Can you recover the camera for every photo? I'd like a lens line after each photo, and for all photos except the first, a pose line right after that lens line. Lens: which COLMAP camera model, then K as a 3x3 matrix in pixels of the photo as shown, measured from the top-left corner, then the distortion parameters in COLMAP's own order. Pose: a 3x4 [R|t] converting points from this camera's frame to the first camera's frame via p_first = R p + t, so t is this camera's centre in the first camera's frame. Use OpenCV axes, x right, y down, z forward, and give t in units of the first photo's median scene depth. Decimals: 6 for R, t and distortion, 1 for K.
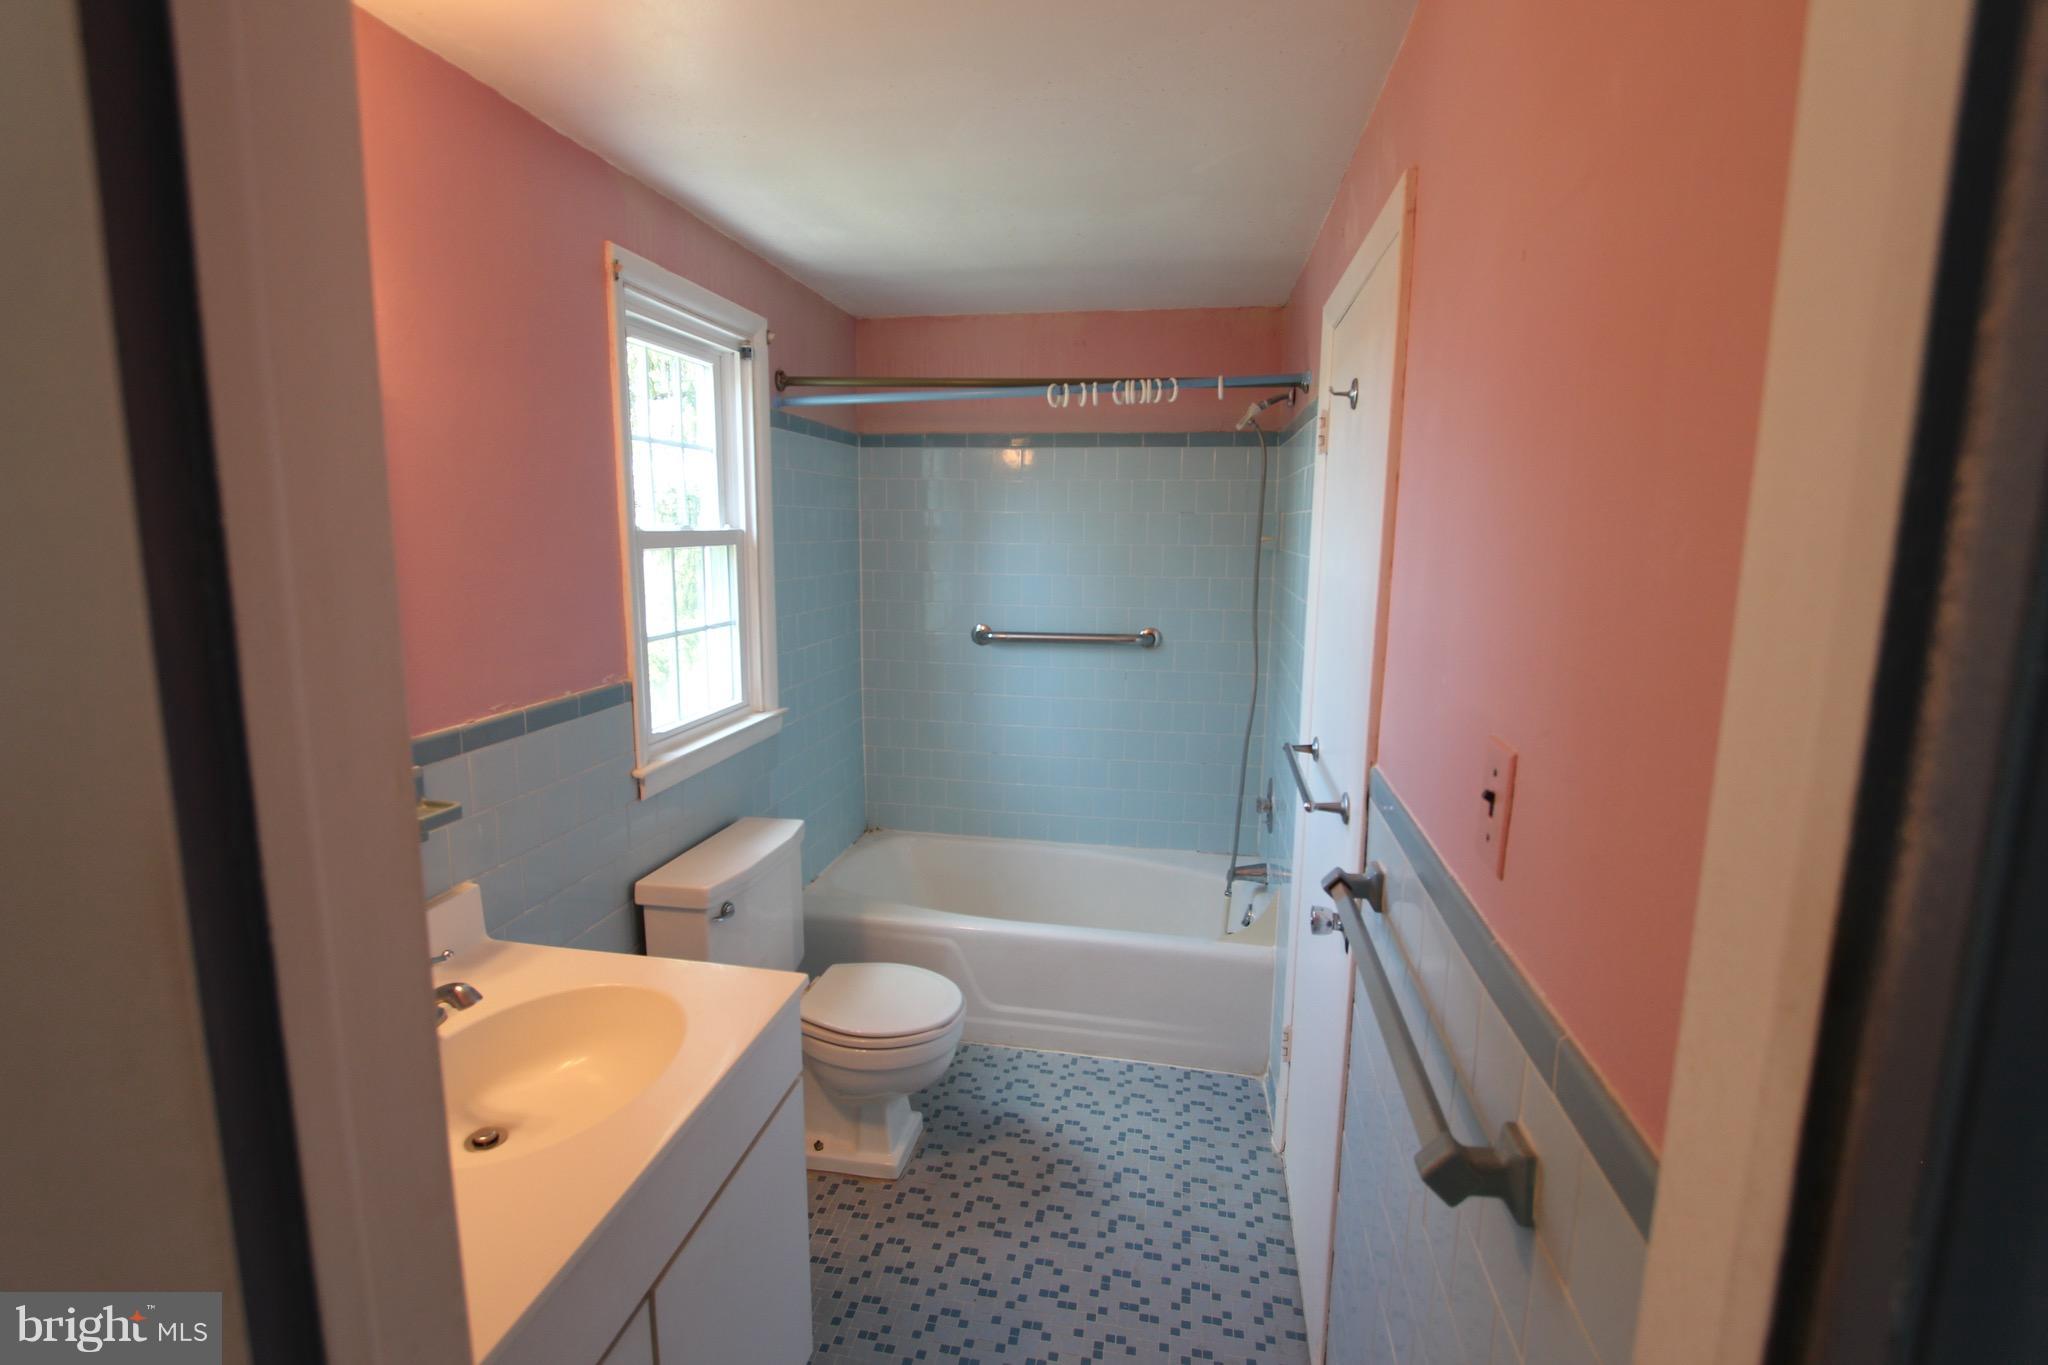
lens RADIAL K [[957.3, 0, 1021.3], [0, 957.3, 685.8], [0, 0, 1]] dist [-0.014931, 0.001708]
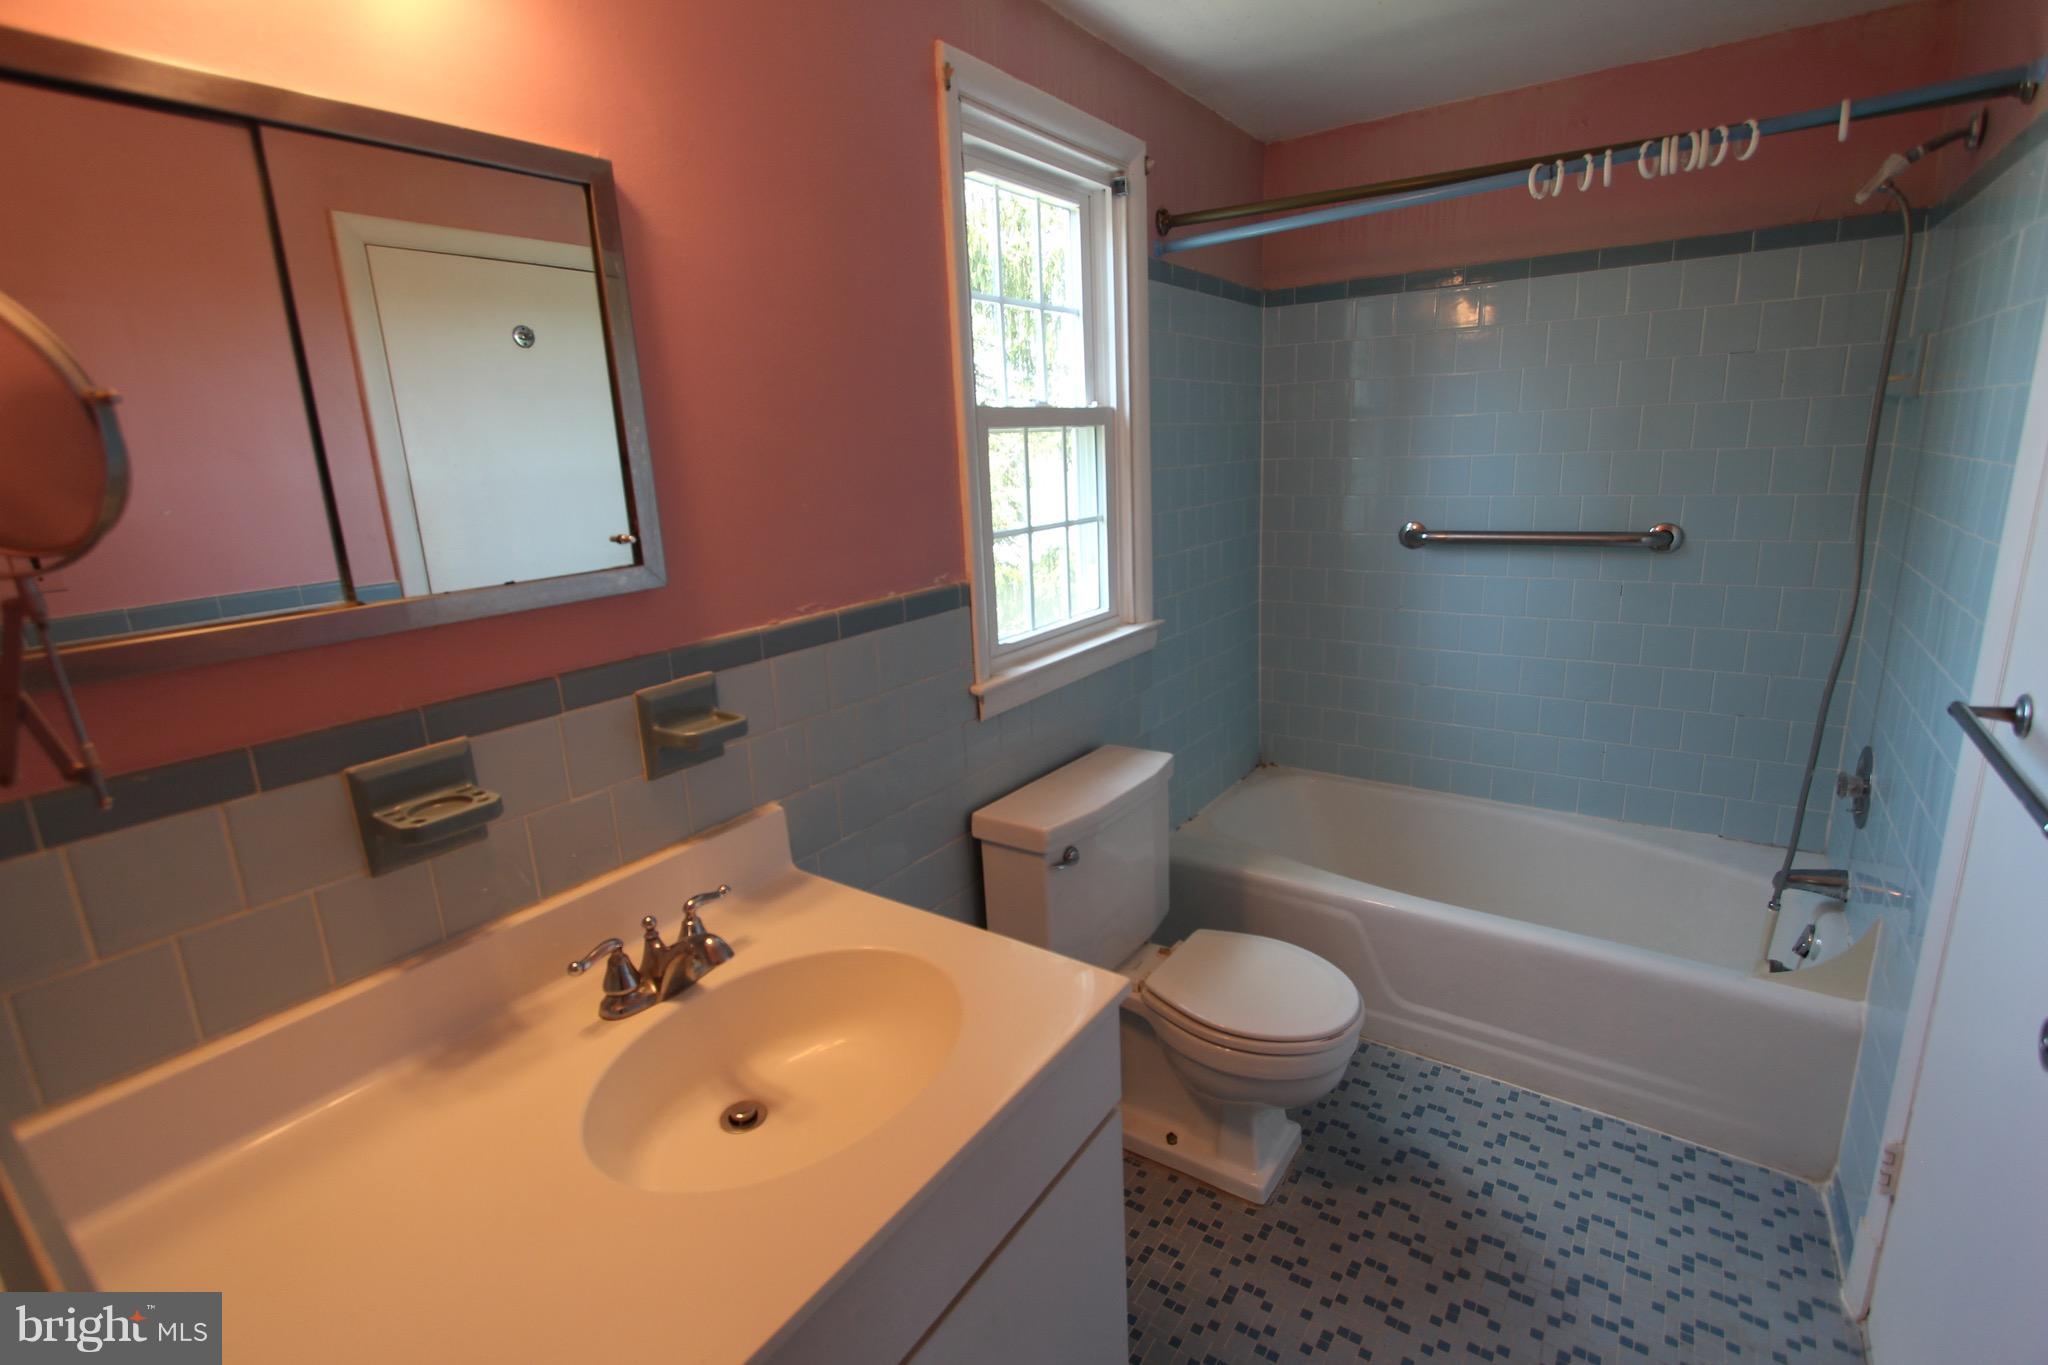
lens RADIAL K [[957.3, 0, 1015.3], [0, 957.3, 669.8], [0, 0, 1]] dist [-0.014931, 0.001708]
pose [[0.906461, 0.049266, -0.419405, -0.003808], [-0.019166, 0.996948, 0.075684, 0.006100], [0.421853, -0.060567, 0.904639, 0.191992]]
